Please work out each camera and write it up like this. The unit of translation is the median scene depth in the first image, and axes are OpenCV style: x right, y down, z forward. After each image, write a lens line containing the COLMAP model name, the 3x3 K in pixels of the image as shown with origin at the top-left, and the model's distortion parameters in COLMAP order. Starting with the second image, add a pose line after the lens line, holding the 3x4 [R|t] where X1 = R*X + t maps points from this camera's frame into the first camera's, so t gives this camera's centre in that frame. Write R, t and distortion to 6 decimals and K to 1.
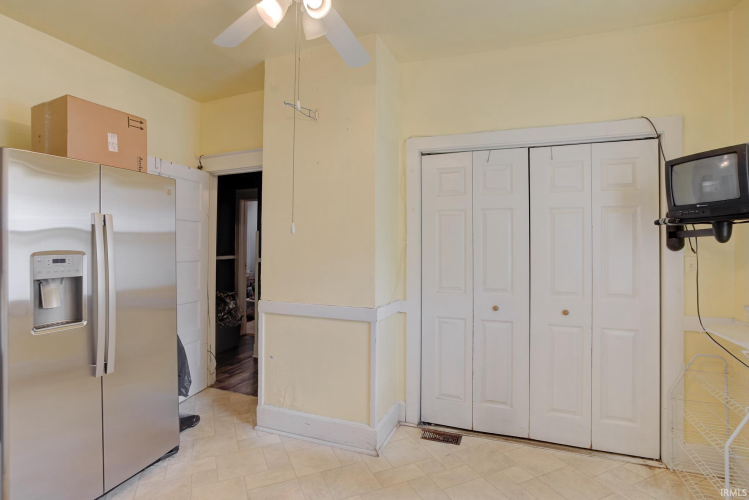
lens RADIAL K [[375.0, 0, 375.6], [0, 375.0, 238.2], [0, 0, 1]] dist [-0.044472, 0.007153]
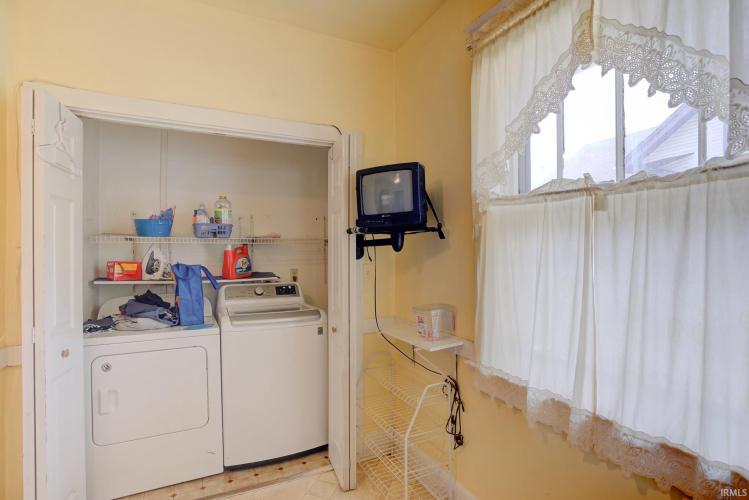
lens RADIAL K [[375.0, 0, 361.2], [0, 375.0, 256.3], [0, 0, 1]] dist [-0.044472, 0.007153]
pose [[0.719481, -0.008489, 0.694460, 0.087775], [-0.010752, 0.999669, 0.023359, 0.001551], [-0.694429, -0.024273, 0.719152, 0.244570]]
